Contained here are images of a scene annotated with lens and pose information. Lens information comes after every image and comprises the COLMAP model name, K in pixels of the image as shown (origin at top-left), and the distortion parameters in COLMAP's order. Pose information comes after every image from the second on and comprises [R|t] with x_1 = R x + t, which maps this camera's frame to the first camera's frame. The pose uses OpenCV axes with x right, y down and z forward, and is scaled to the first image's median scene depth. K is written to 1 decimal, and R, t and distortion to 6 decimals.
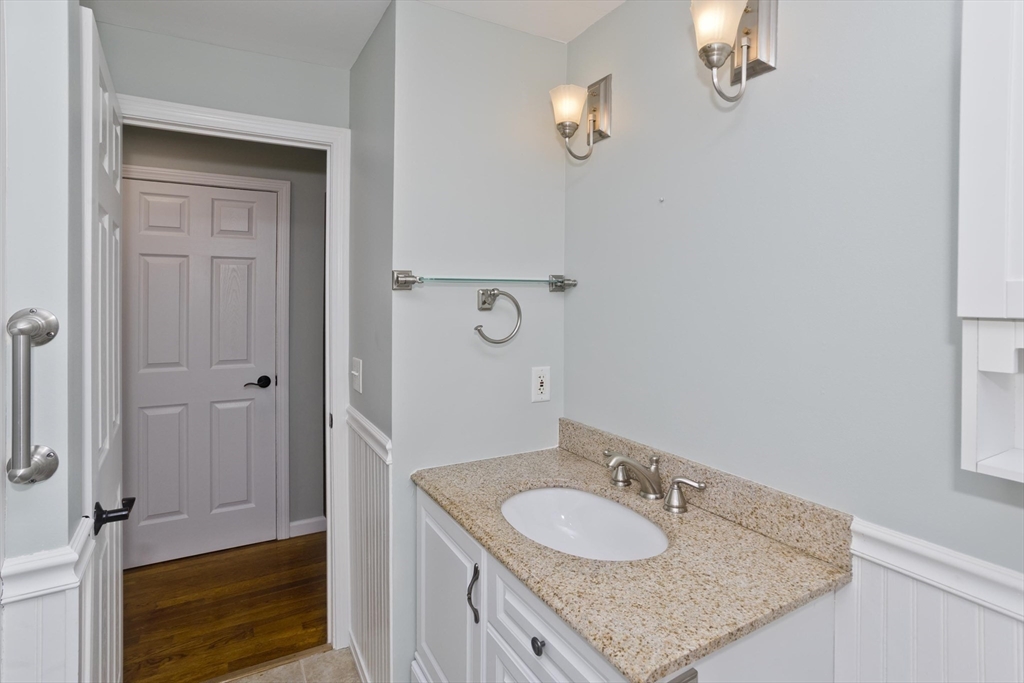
lens RADIAL K [[498.9, 0, 496.9], [0, 498.9, 308.6], [0, 0, 1]] dist [-0.034473, 0.016833]
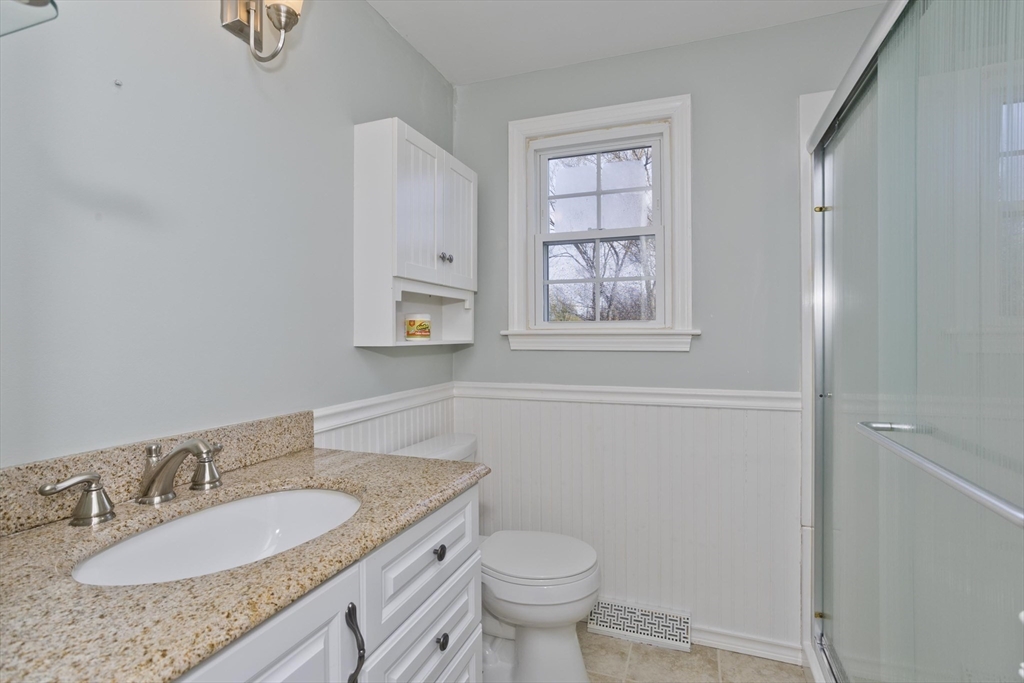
lens RADIAL K [[498.9, 0, 513.0], [0, 498.9, 337.0], [0, 0, 1]] dist [-0.034473, 0.016833]
pose [[-0.646543, -0.000983, 0.762877, -0.396102], [0.013852, 0.999819, 0.013028, 0.096579], [-0.762751, 0.018990, -0.646413, 0.740302]]
